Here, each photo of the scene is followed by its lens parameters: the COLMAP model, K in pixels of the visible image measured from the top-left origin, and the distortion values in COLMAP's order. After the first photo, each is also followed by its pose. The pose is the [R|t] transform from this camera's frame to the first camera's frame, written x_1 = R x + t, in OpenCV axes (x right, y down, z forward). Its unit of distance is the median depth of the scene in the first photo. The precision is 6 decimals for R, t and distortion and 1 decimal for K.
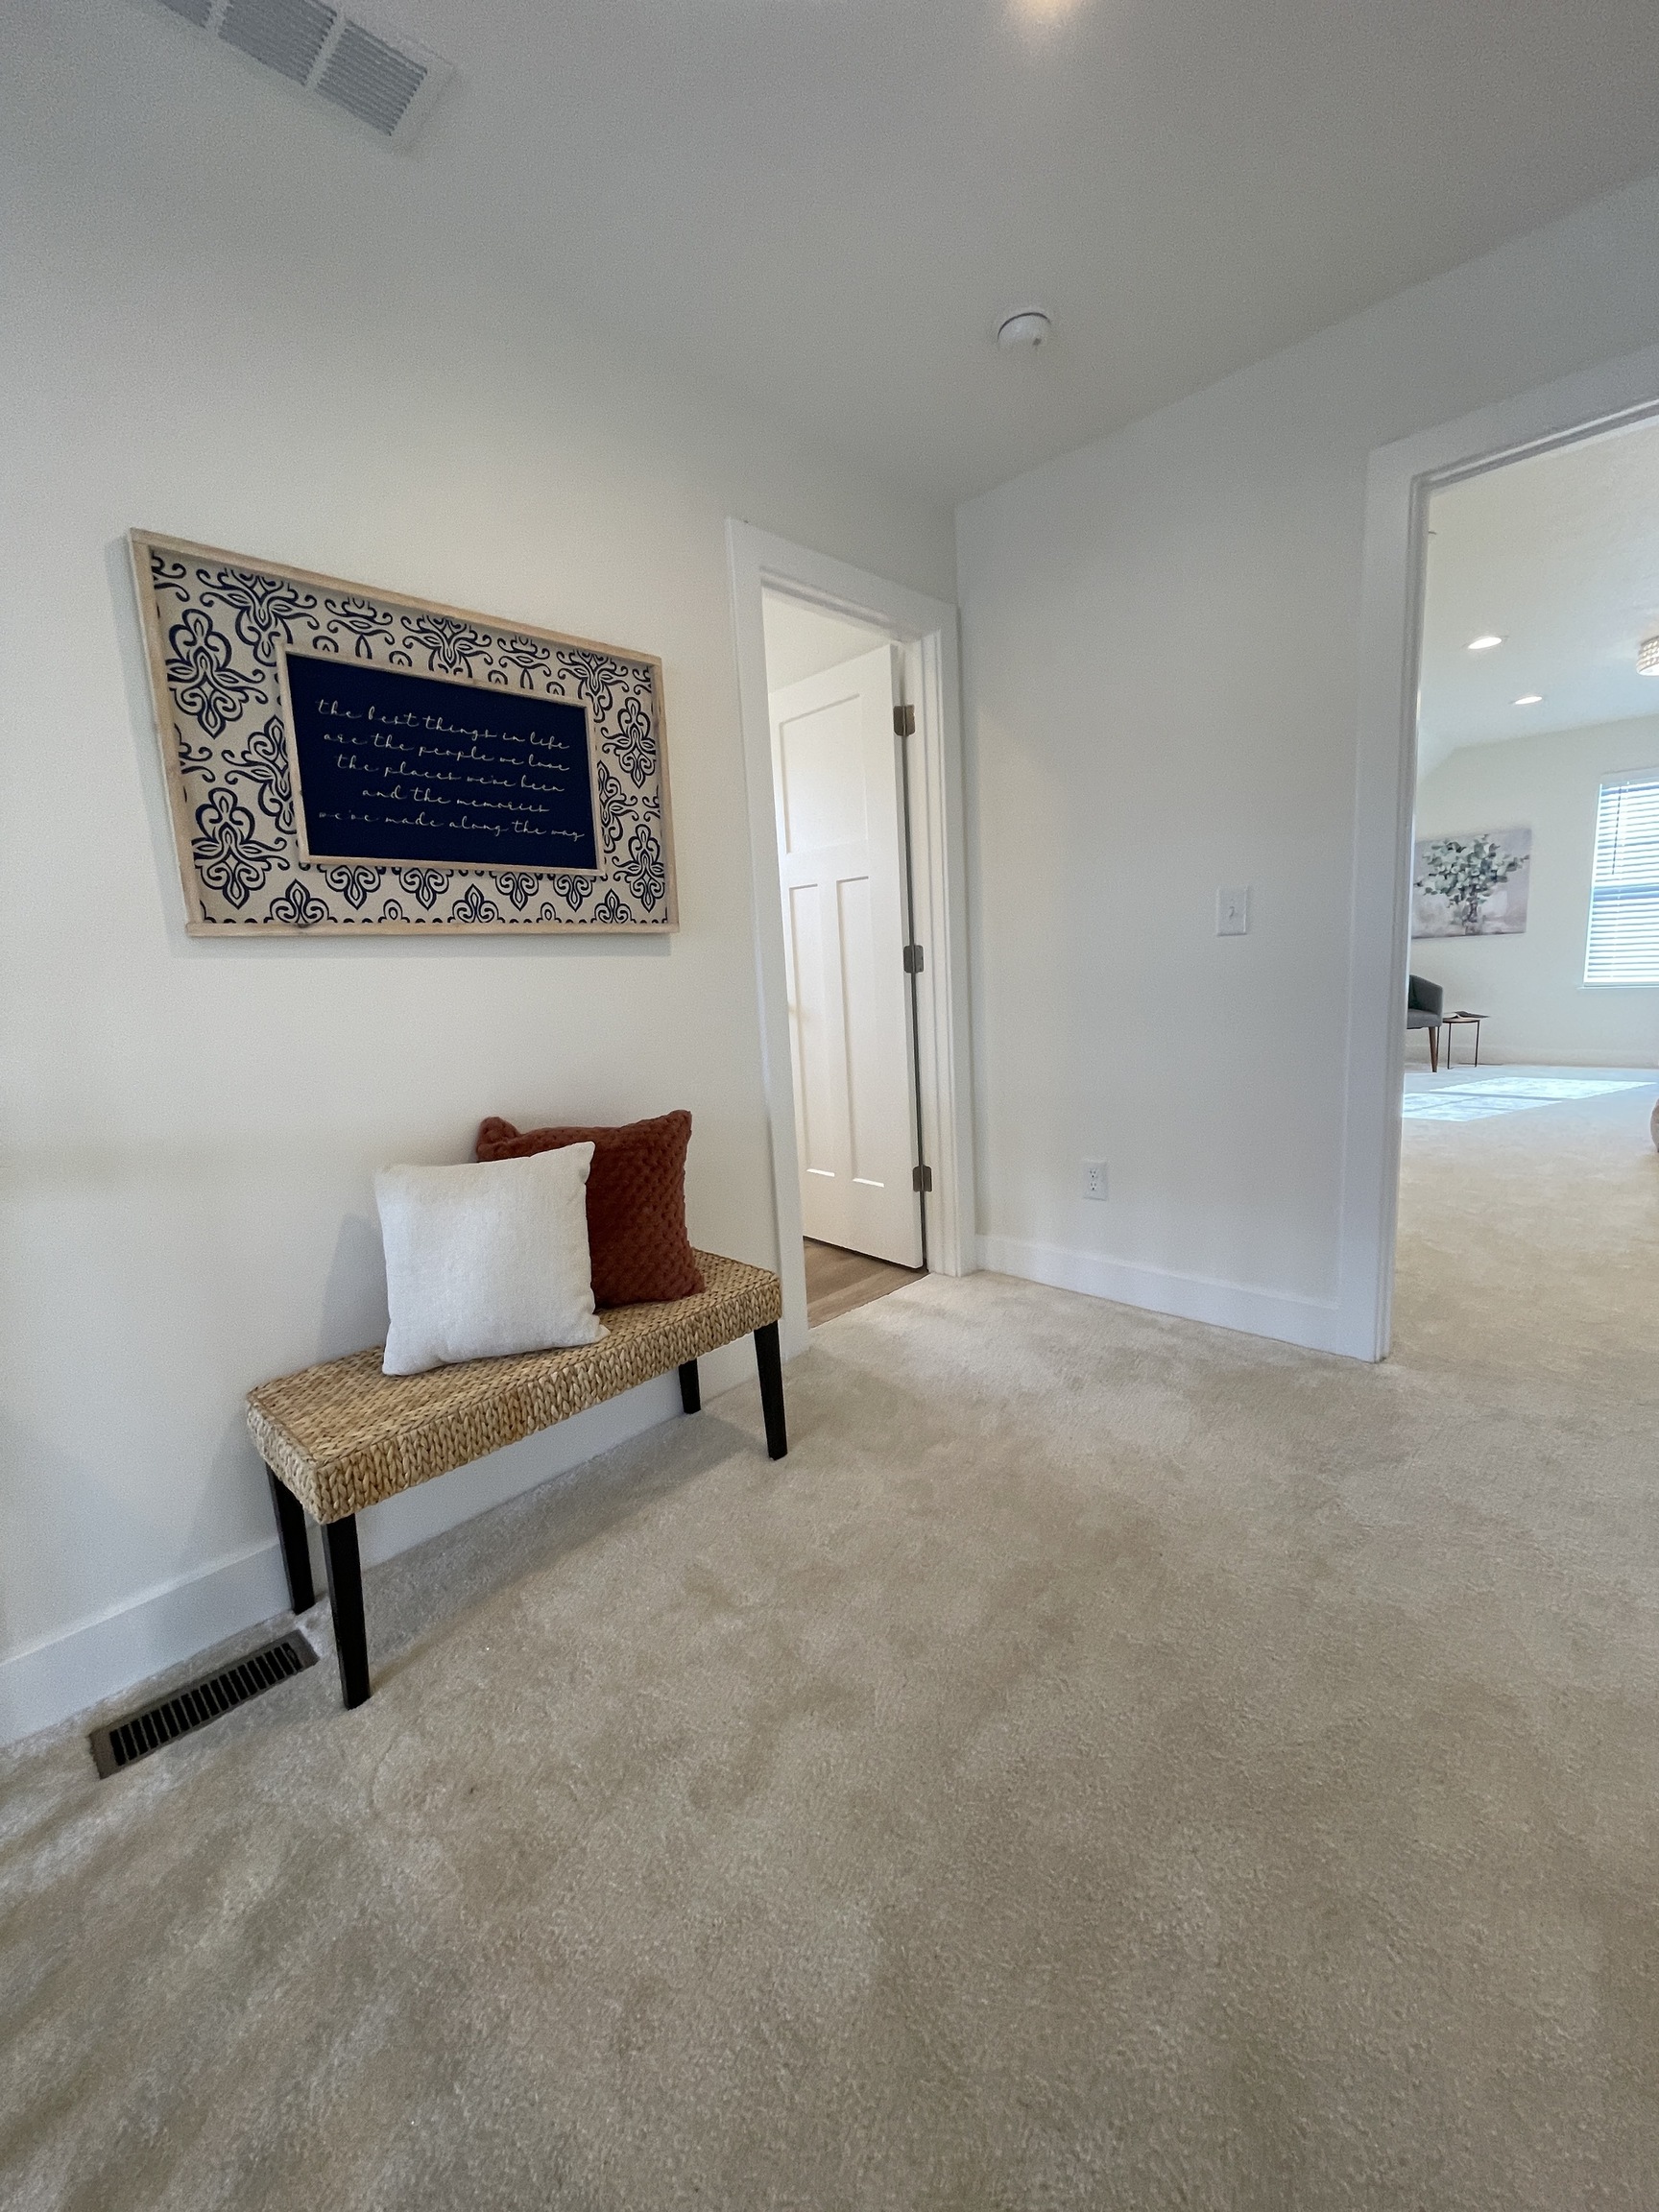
lens RADIAL K [[898.4, 0, 828.7], [0, 898.4, 1099.8], [0, 0, 1]] dist [-0.003738, 0.001064]
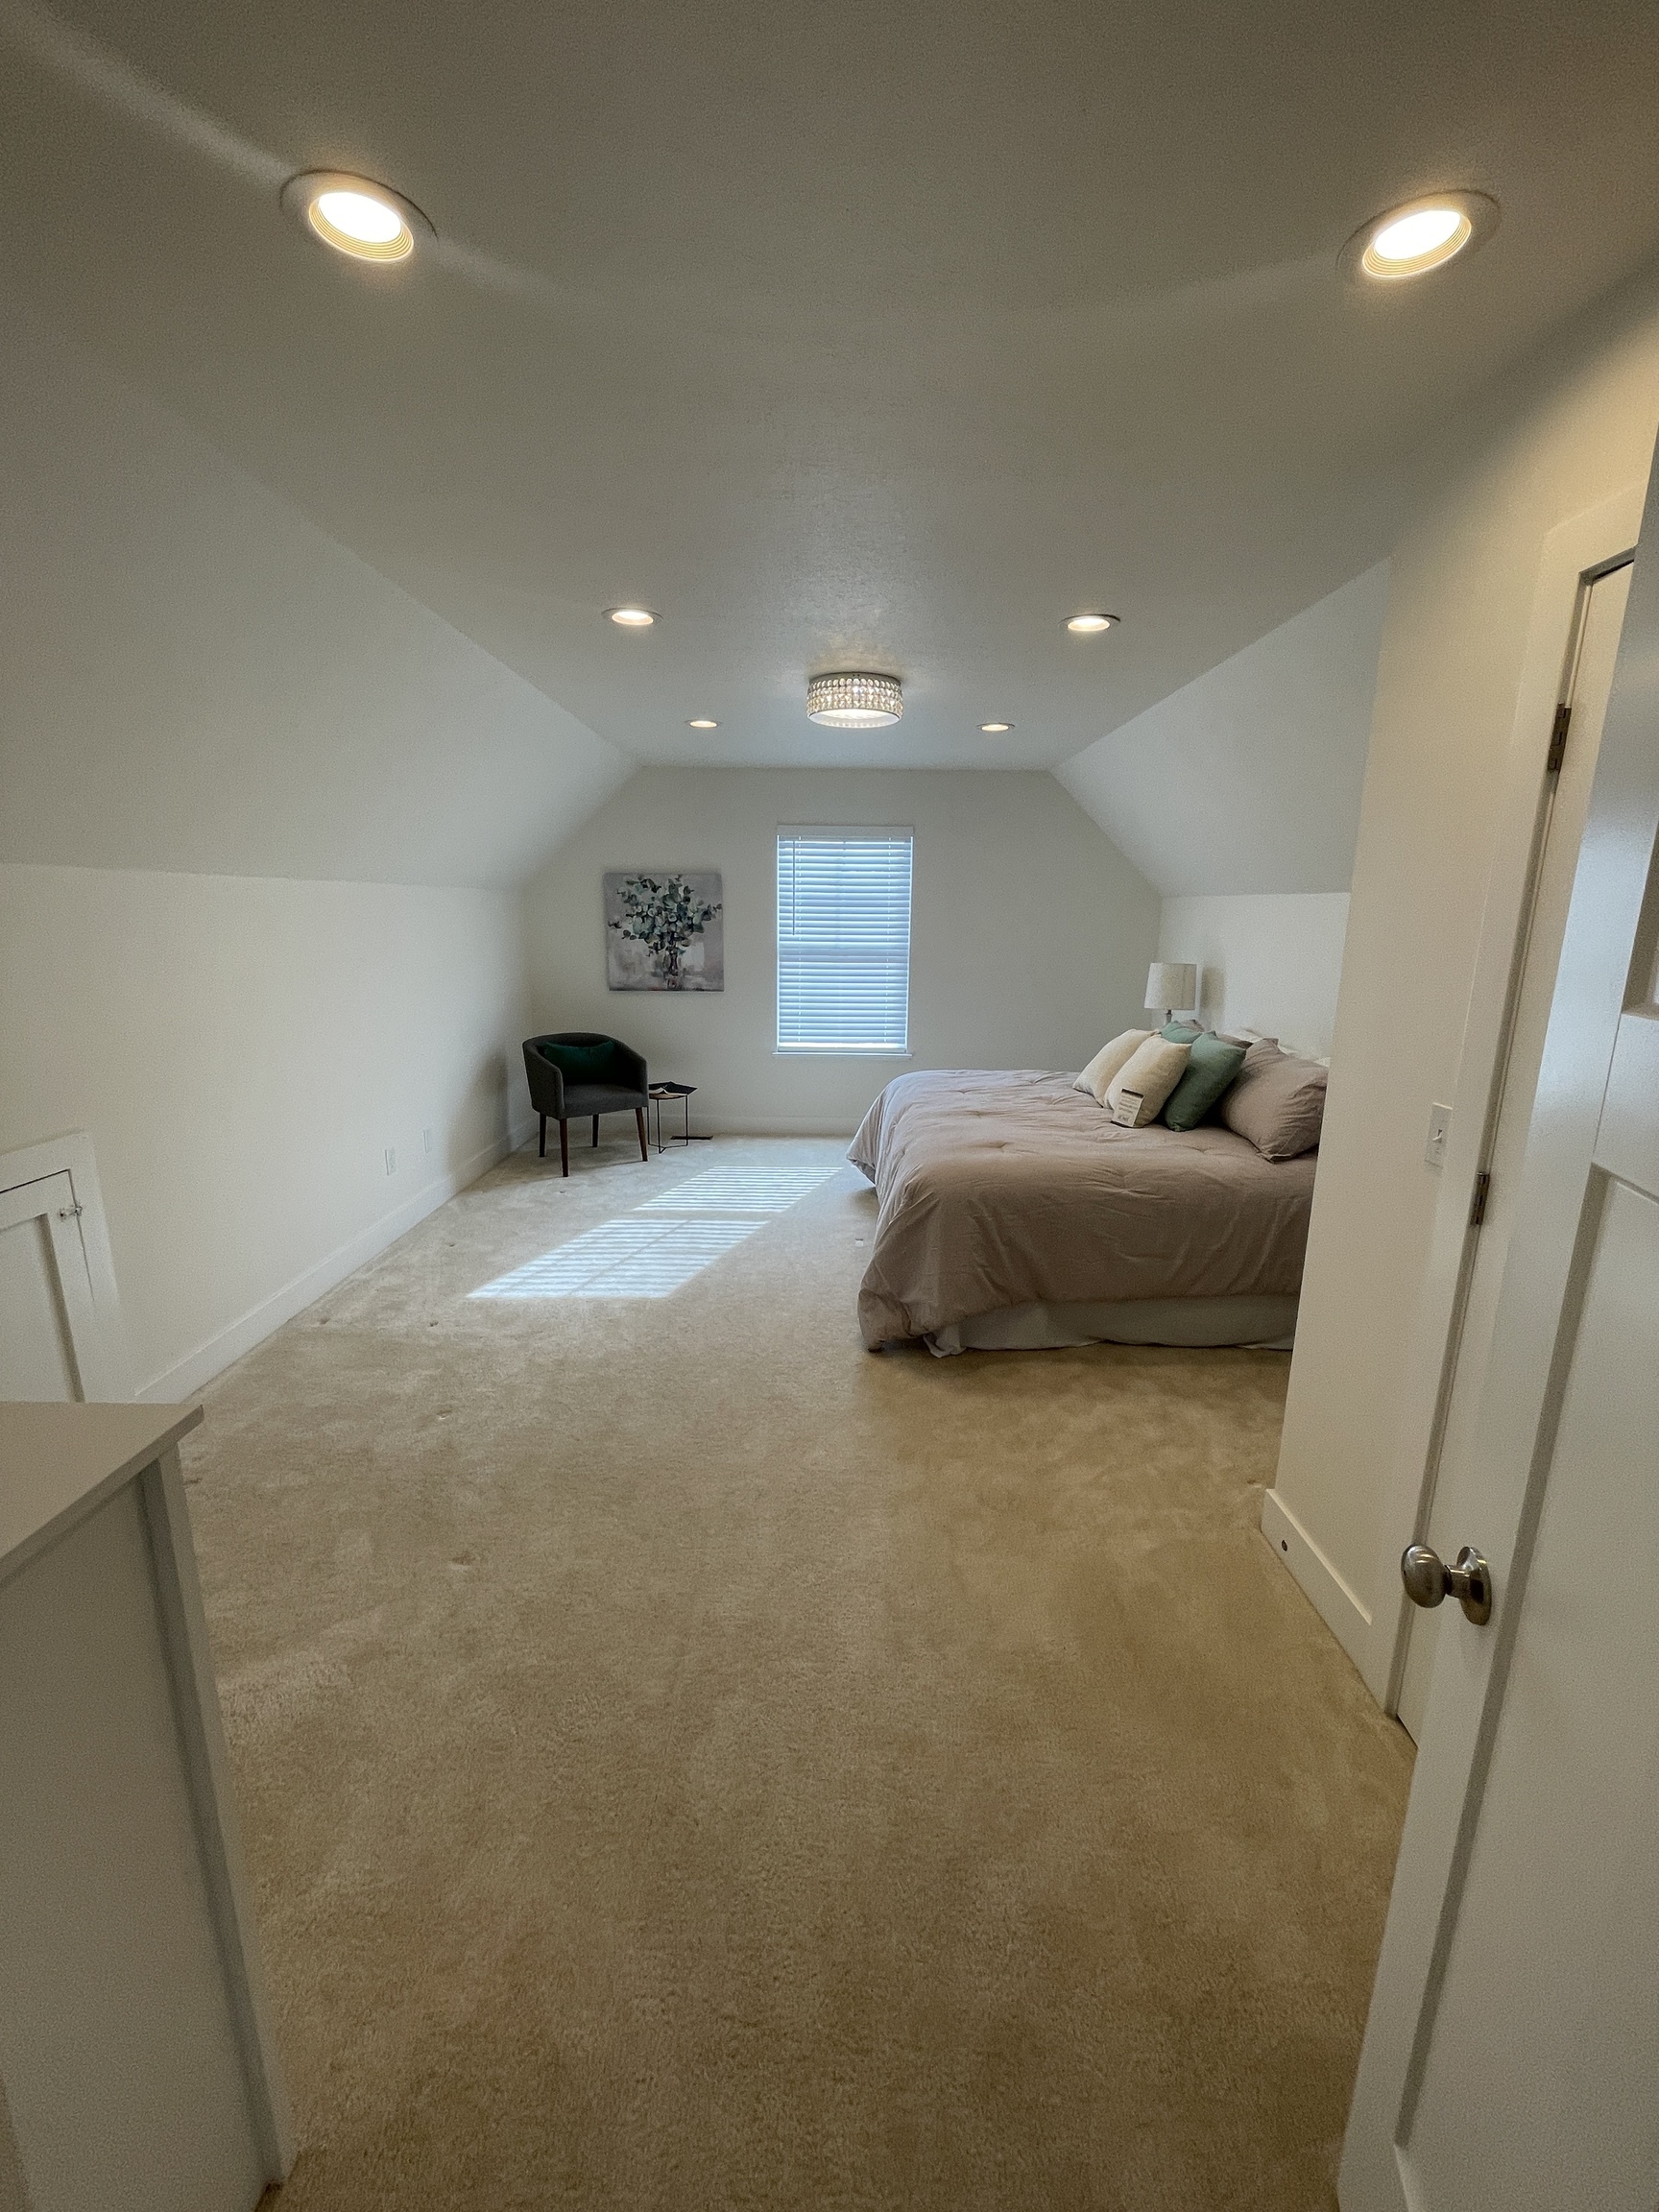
lens RADIAL K [[898.4, 0, 840.1], [0, 898.4, 1111.2], [0, 0, 1]] dist [-0.003738, 0.001064]
pose [[0.718142, -0.089431, 0.690126, 0.229362], [0.054431, 0.995888, 0.072412, -0.123465], [-0.693764, -0.014438, 0.720057, 0.270447]]
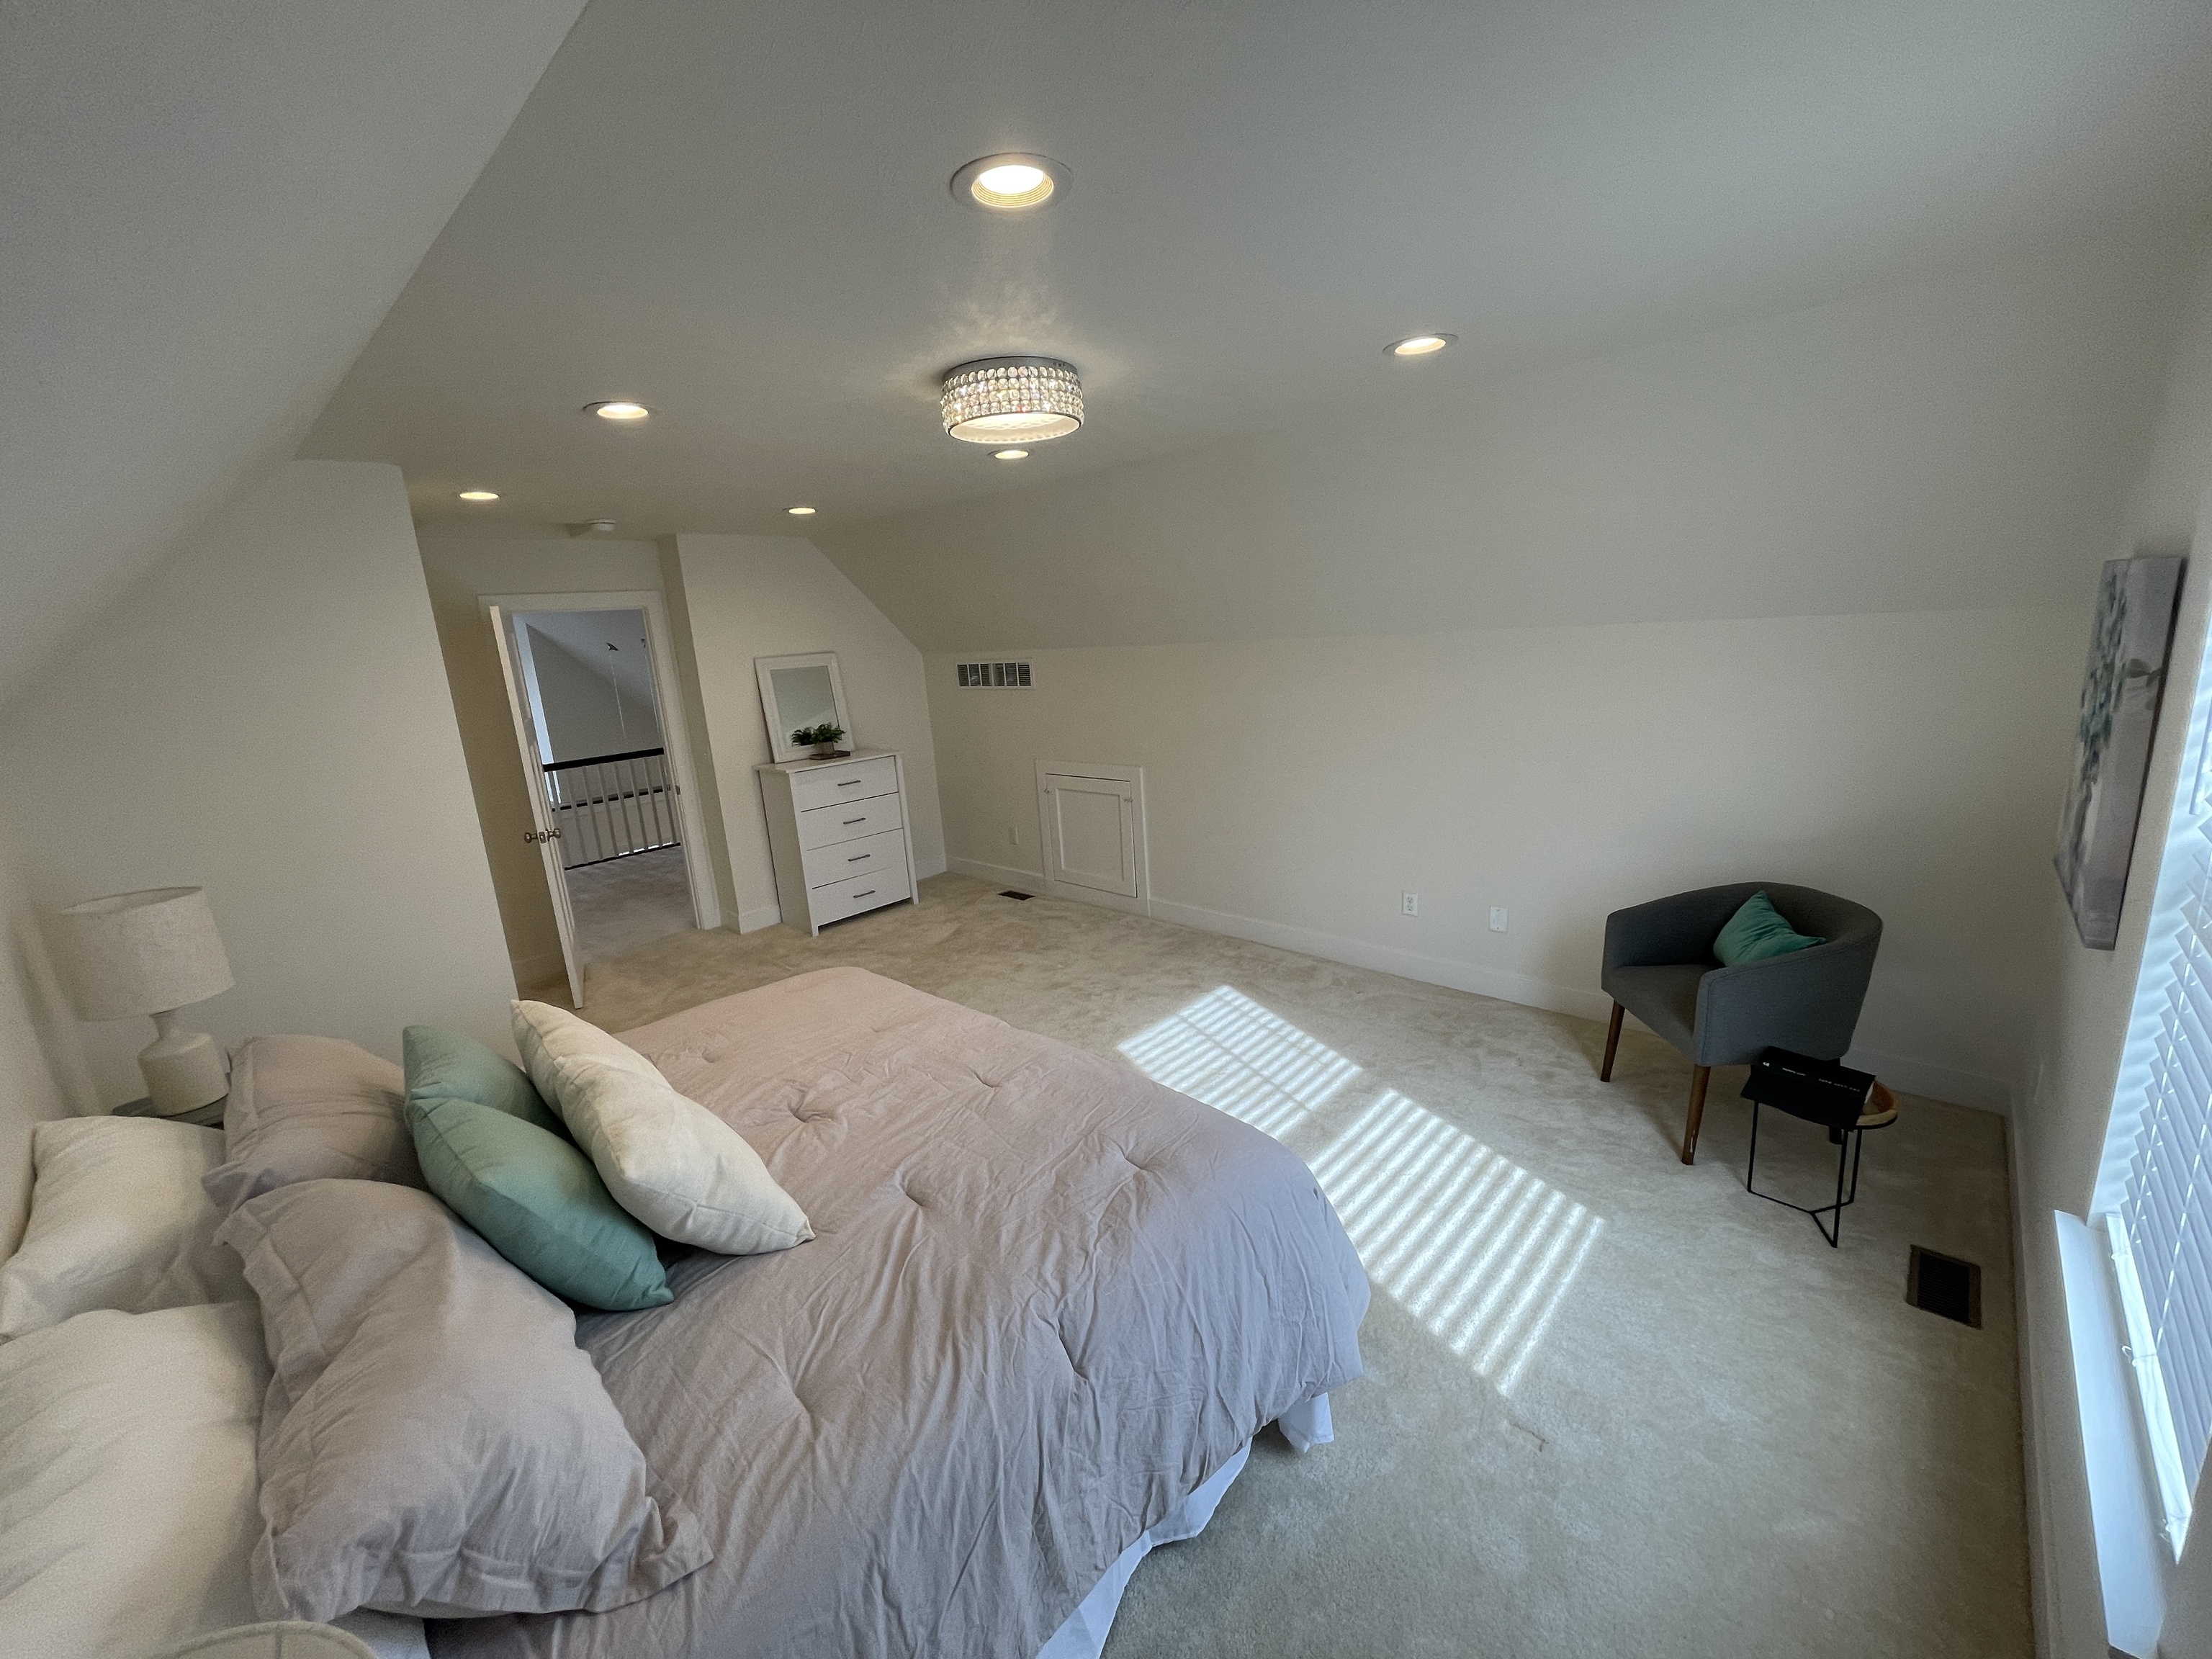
lens RADIAL K [[898.4, 0, 1105.2], [0, 898.4, 825.4], [0, 0, 1]] dist [-0.003738, 0.001064]
pose [[-0.001802, 0.270109, -0.962828, 1.004970], [-0.088537, 0.959005, 0.269202, -0.260567], [0.996071, 0.085731, 0.022186, 0.690574]]
